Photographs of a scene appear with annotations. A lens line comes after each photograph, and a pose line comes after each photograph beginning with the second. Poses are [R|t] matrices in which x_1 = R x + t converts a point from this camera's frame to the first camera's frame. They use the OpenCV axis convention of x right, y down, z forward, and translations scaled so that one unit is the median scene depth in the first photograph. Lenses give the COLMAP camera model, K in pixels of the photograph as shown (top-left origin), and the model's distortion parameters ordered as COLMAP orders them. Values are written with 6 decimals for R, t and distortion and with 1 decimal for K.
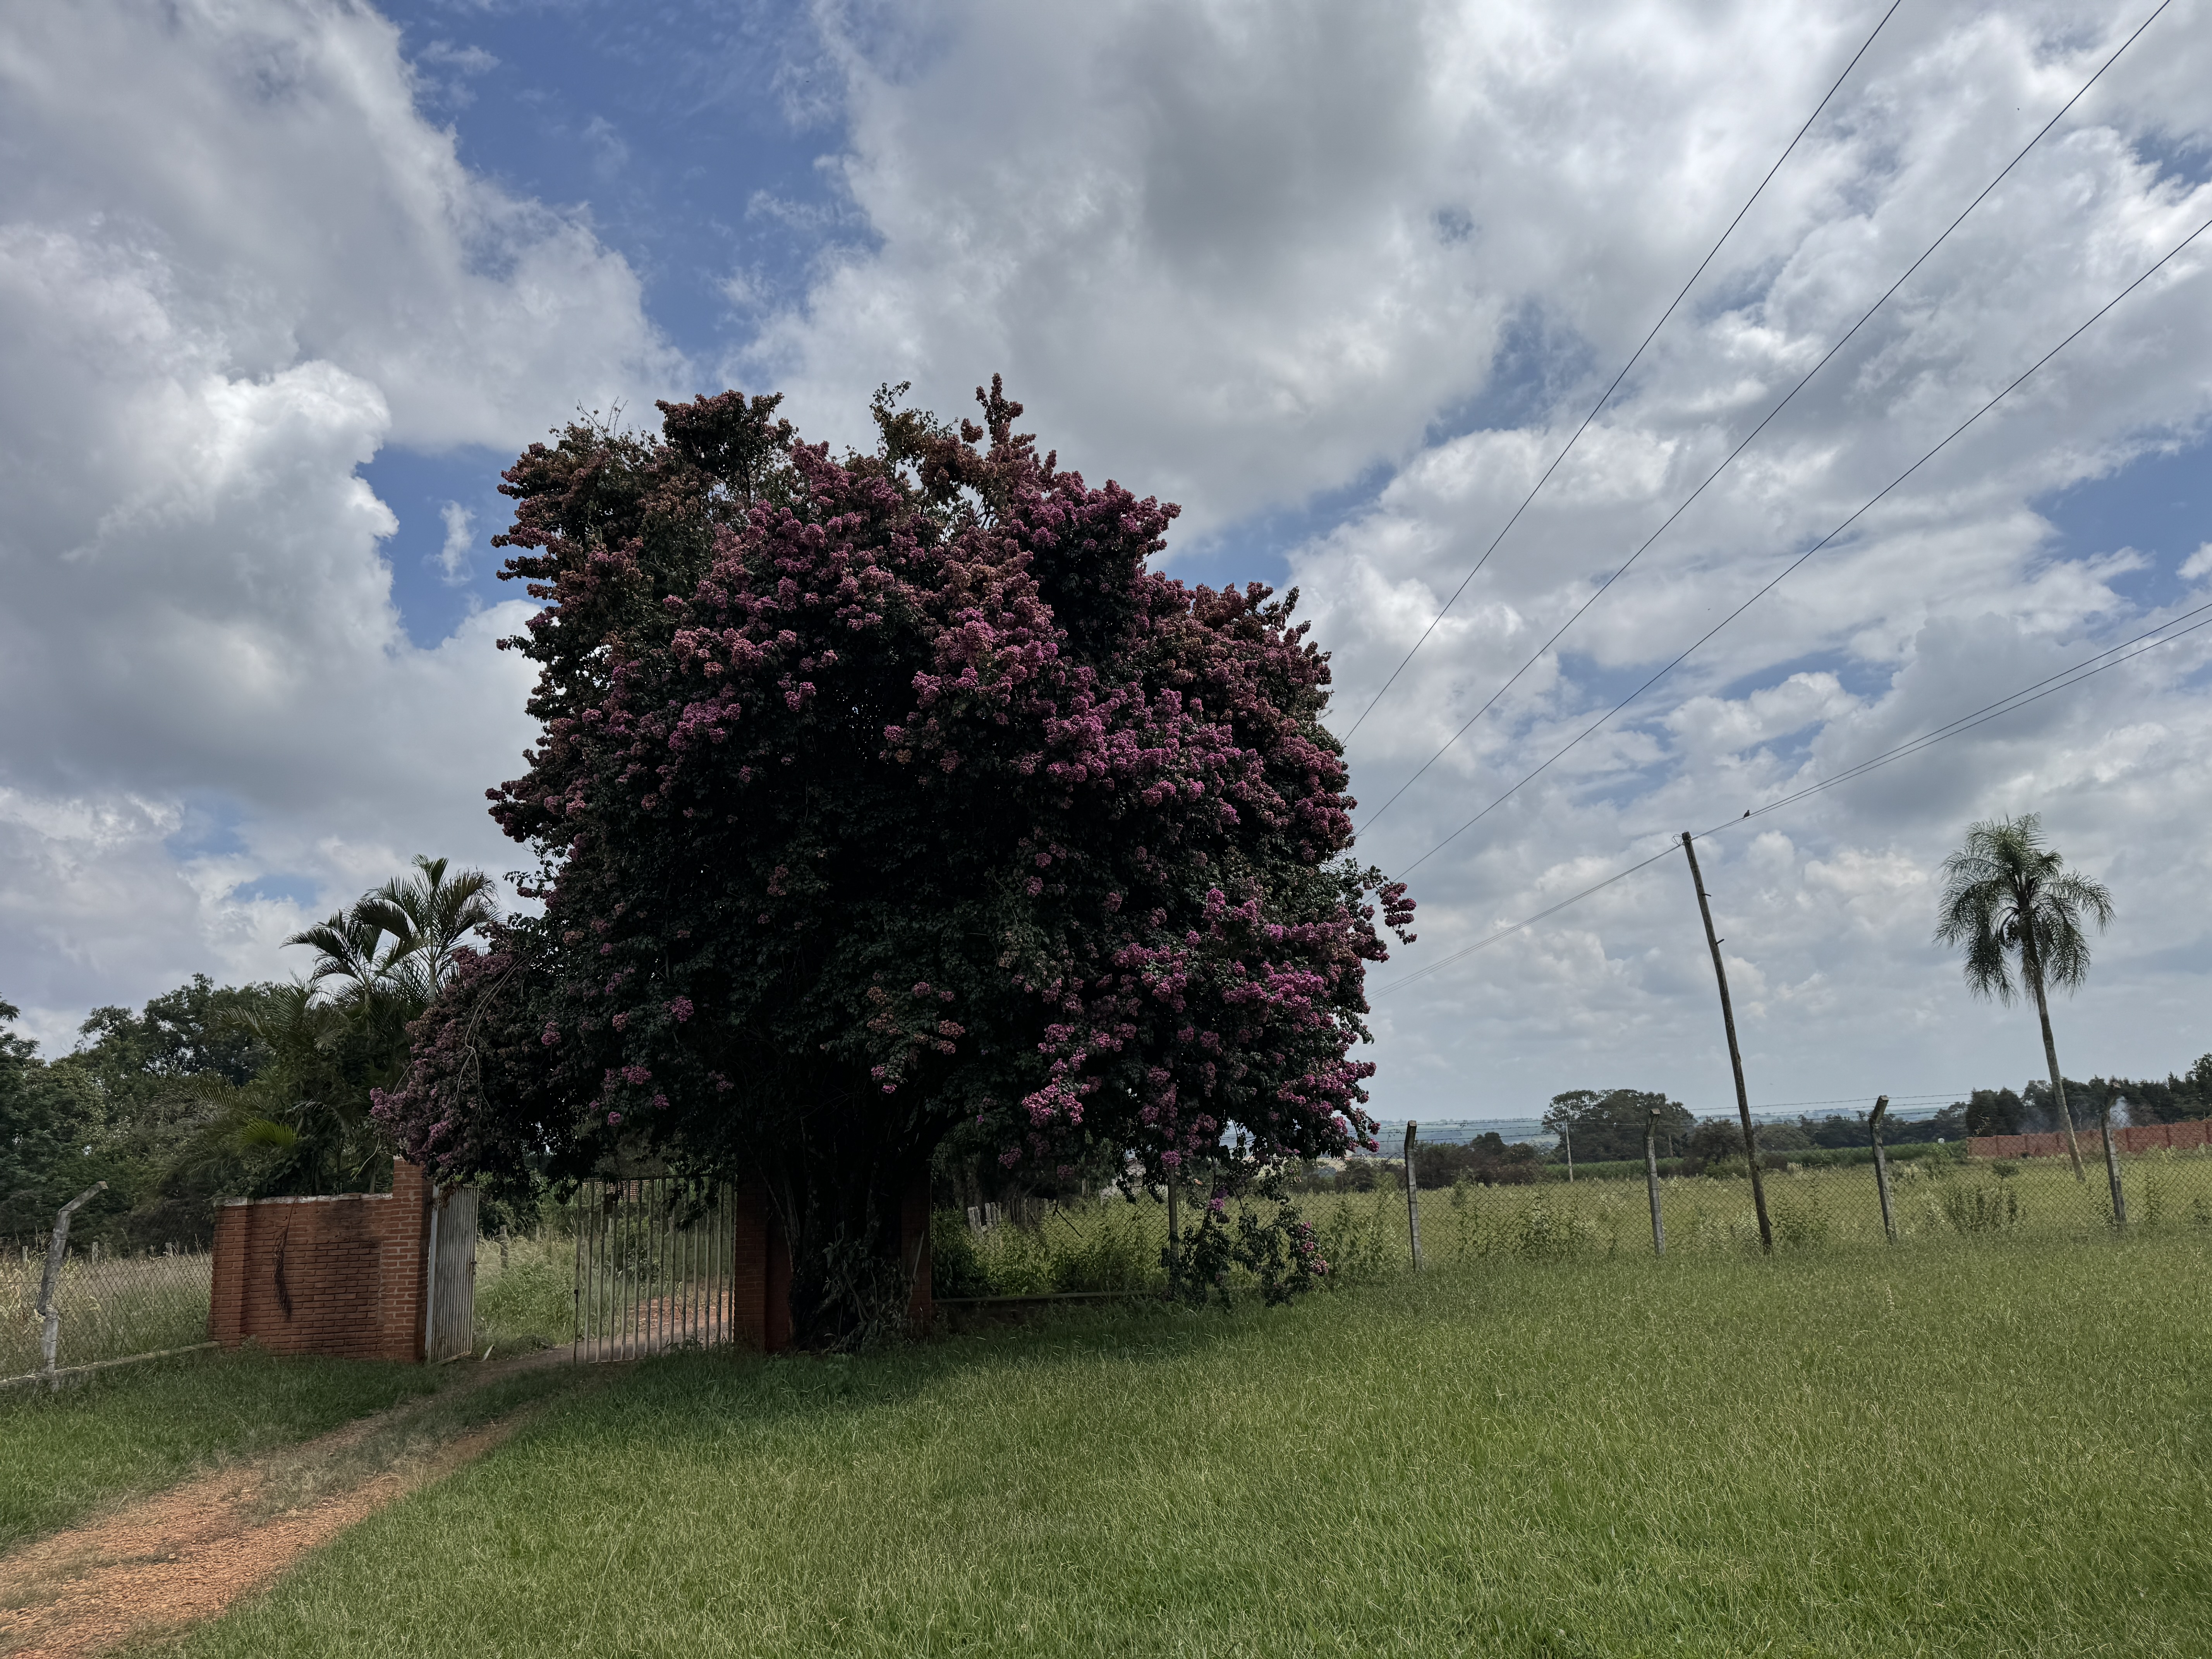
lens RADIAL K [[1583.7, 0, 1126.4], [0, 1583.7, 821.4], [0, 0, 1]] dist [0.125284, -0.167077]
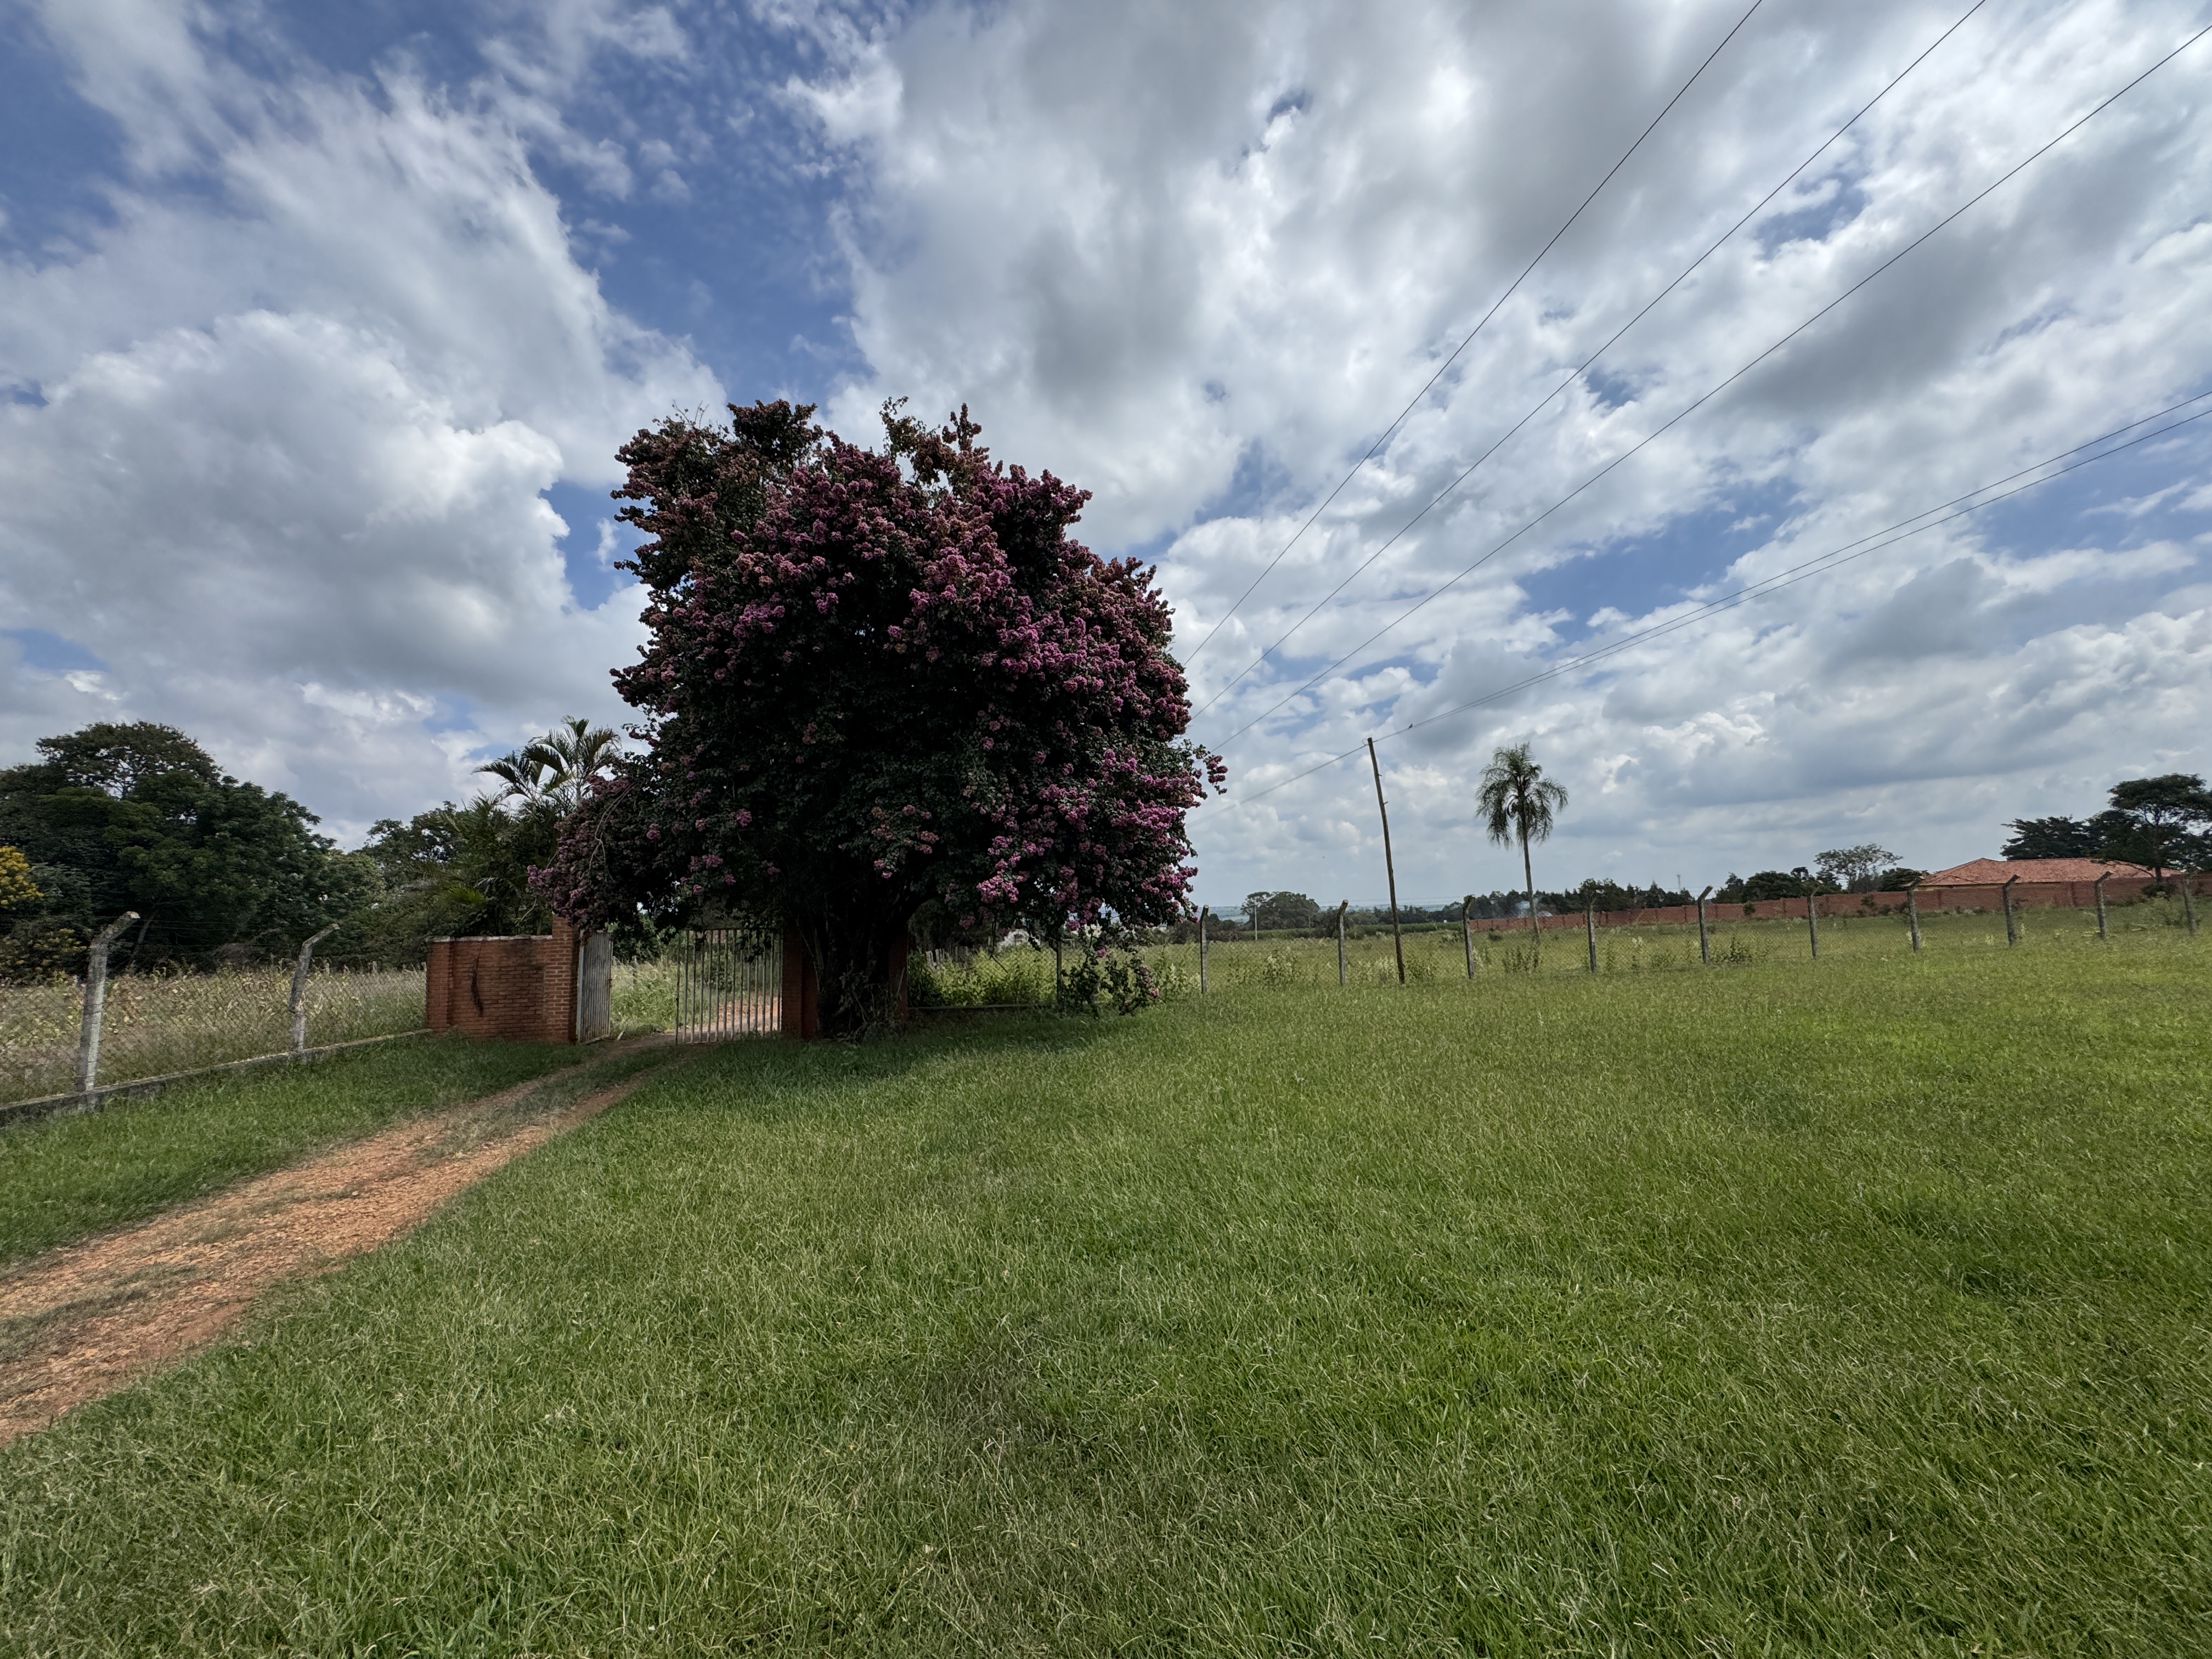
lens RADIAL K [[922.6, 0, 1111.6], [0, 922.6, 827.3], [0, 0, 1]] dist [0.009479, 0.001097]
pose [[0.994231, 0.030421, 0.102858, -0.026501], [-0.040650, 0.994271, 0.098856, 0.025896], [-0.099261, -0.102467, 0.989772, 0.115022]]
